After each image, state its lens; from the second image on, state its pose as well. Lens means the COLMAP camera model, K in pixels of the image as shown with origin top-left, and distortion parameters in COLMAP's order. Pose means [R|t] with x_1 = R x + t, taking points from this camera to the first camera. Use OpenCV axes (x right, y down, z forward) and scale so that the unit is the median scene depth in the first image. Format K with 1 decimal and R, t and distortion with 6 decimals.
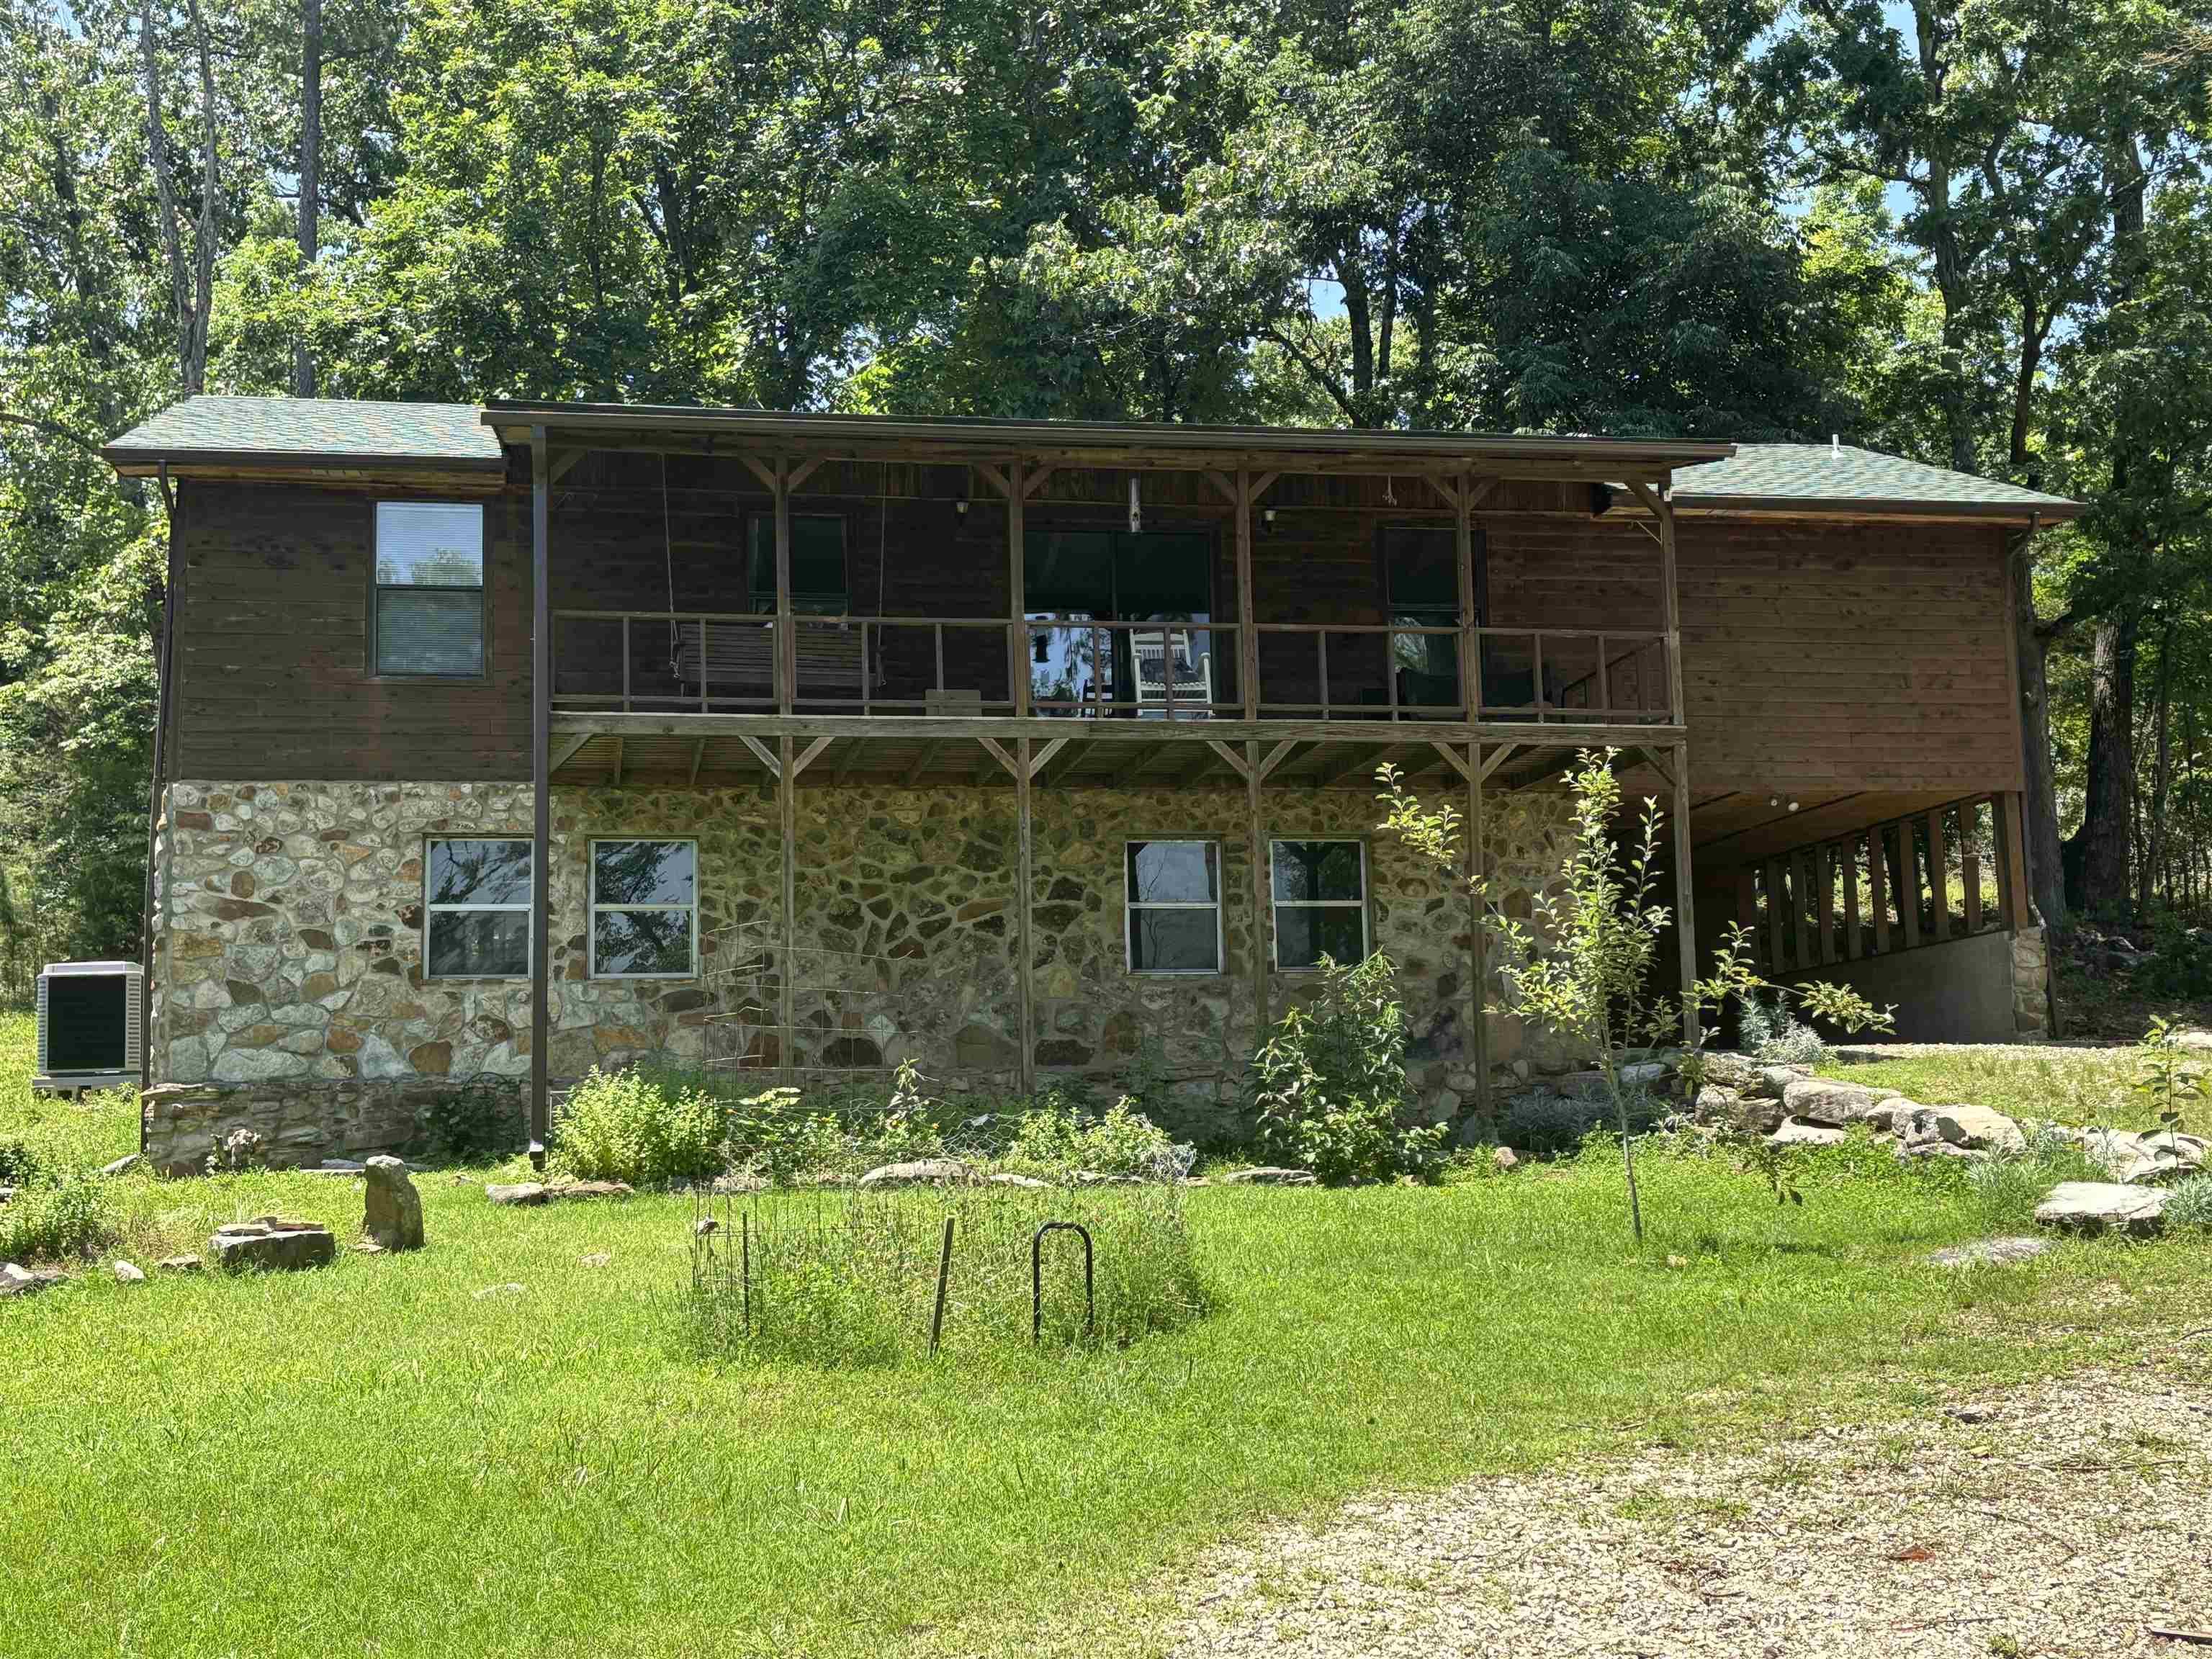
lens RADIAL K [[2560.2, 0, 1106.0], [0, 2560.2, 829.5], [0, 0, 1]] dist [0.138195, -0.459140]
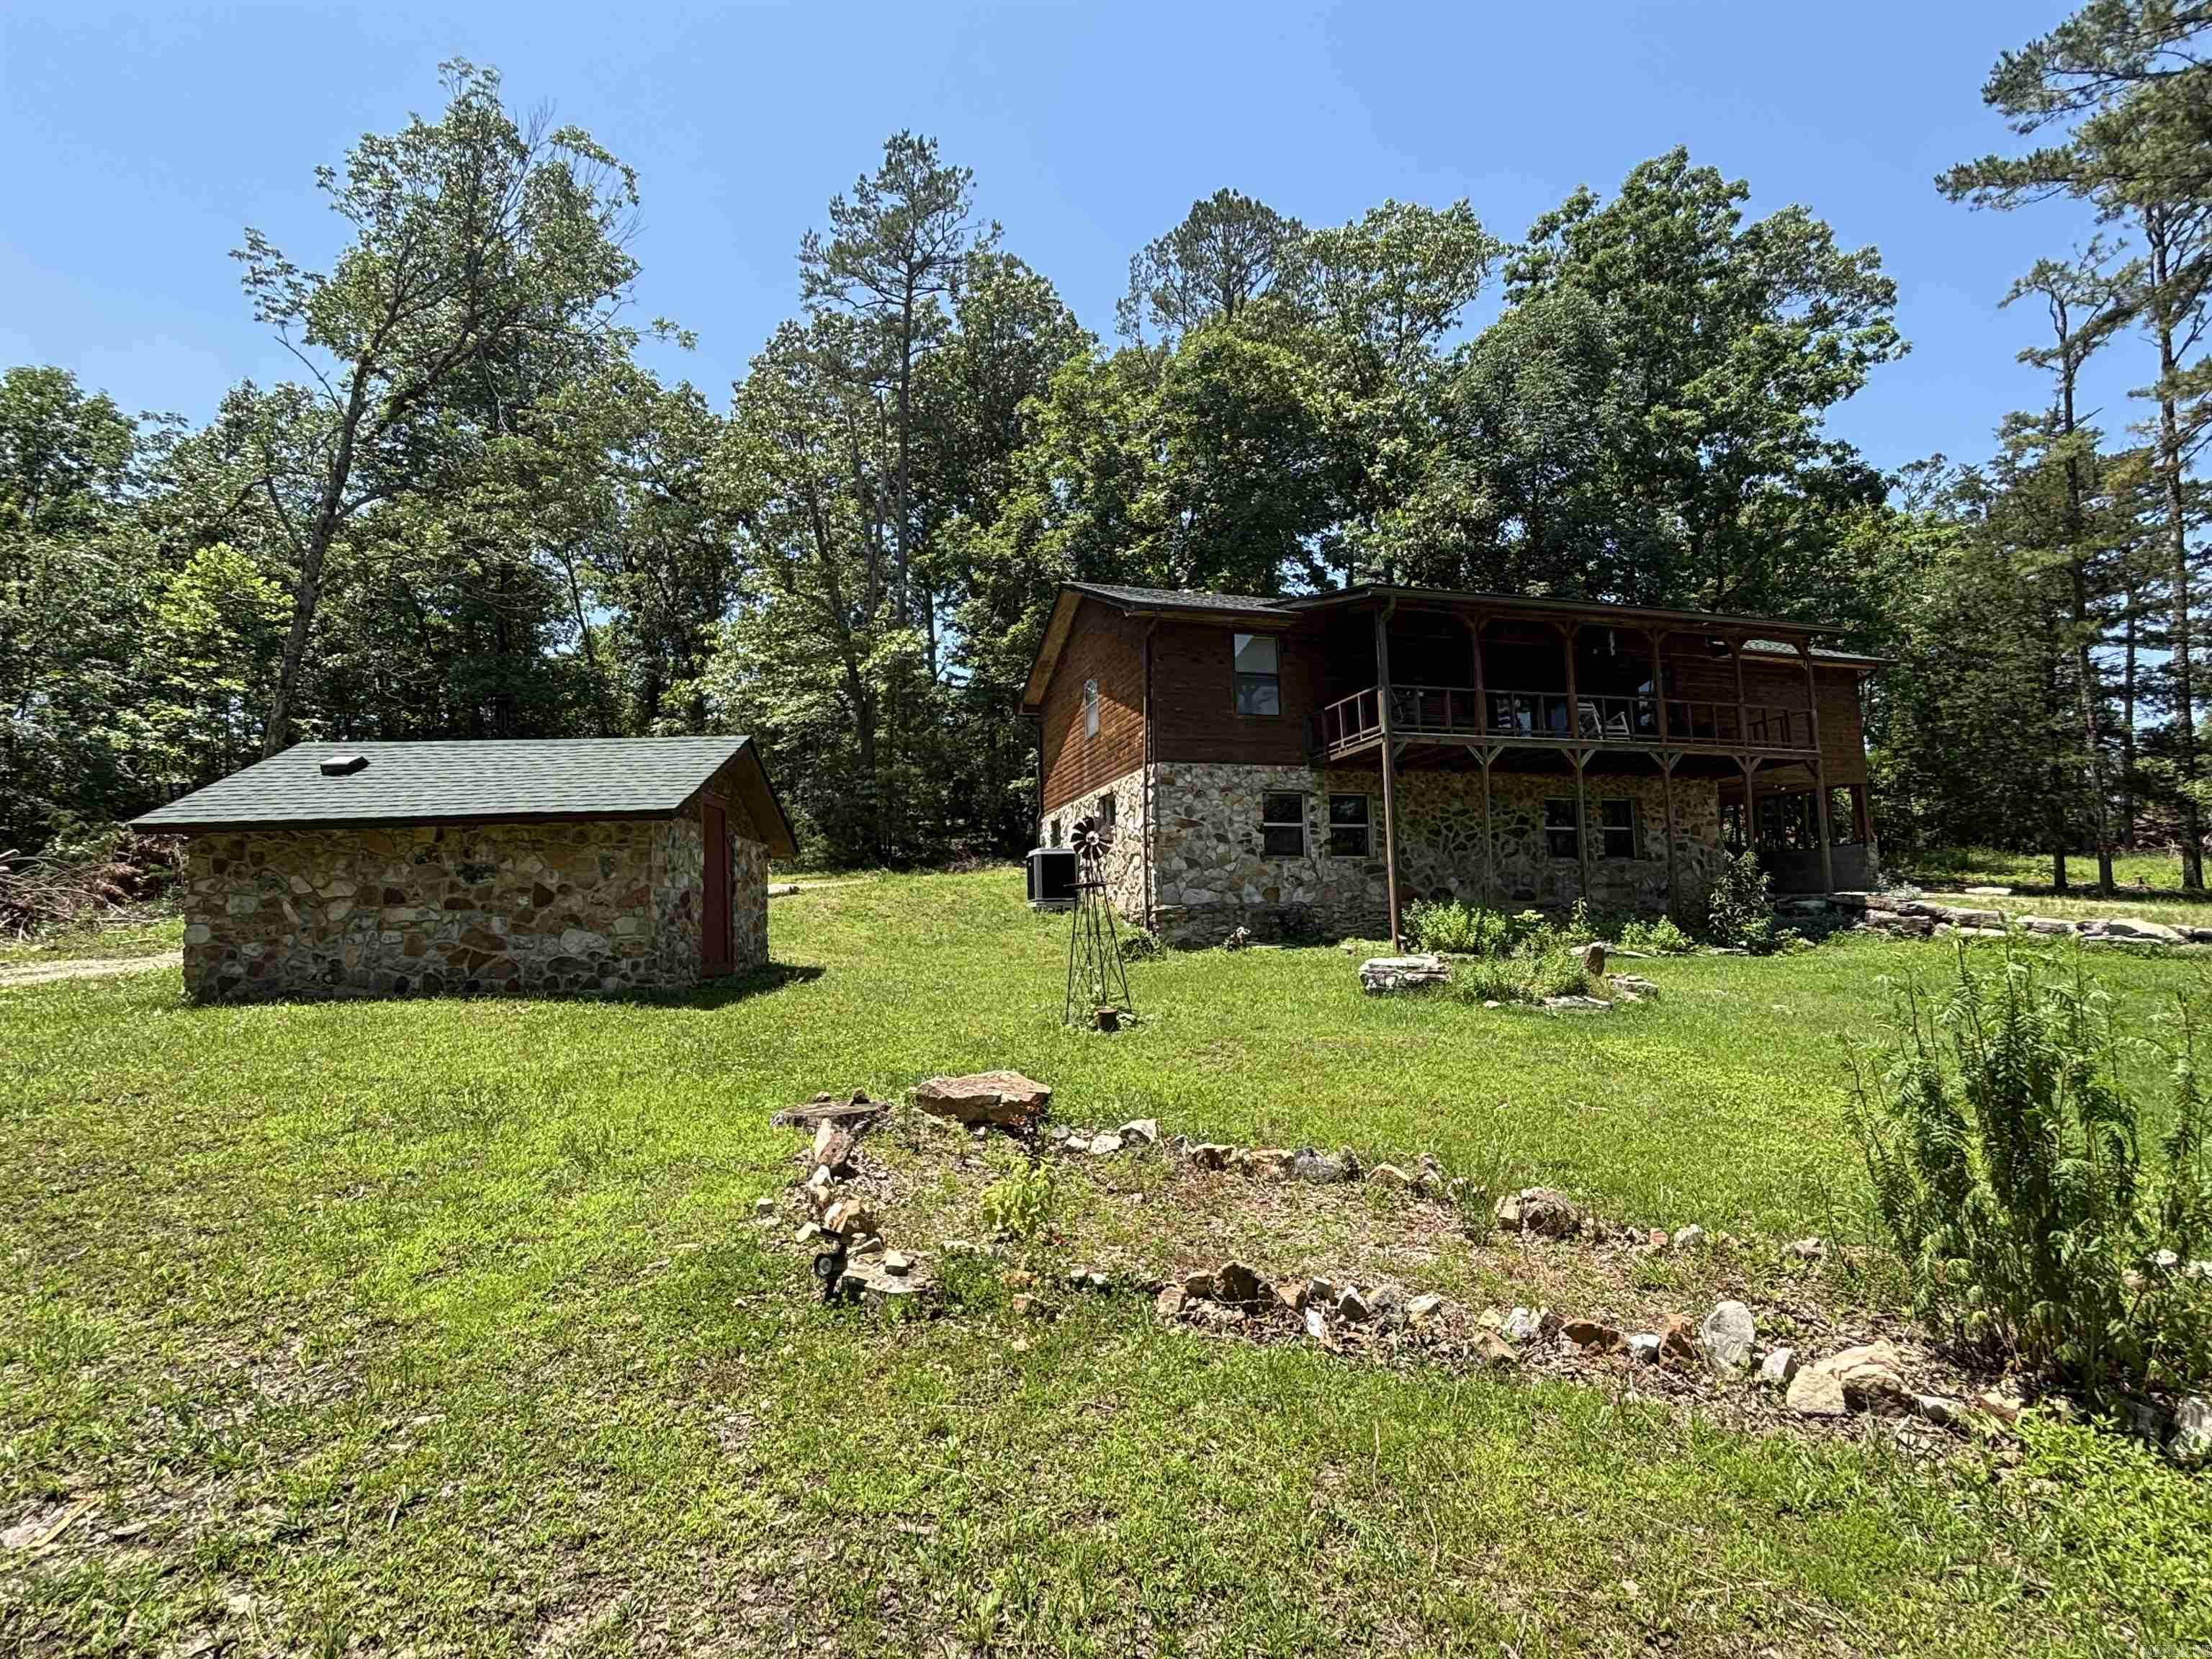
lens RADIAL K [[1100.8, 0, 1106.0], [0, 1100.8, 829.5], [0, 0, 1]] dist [0.003169, -0.000229]
pose [[0.992232, 0.013623, 0.123651, -0.440290], [-0.017010, 0.999507, 0.026380, 0.011219], [-0.123231, -0.028279, 0.991975, 0.098637]]
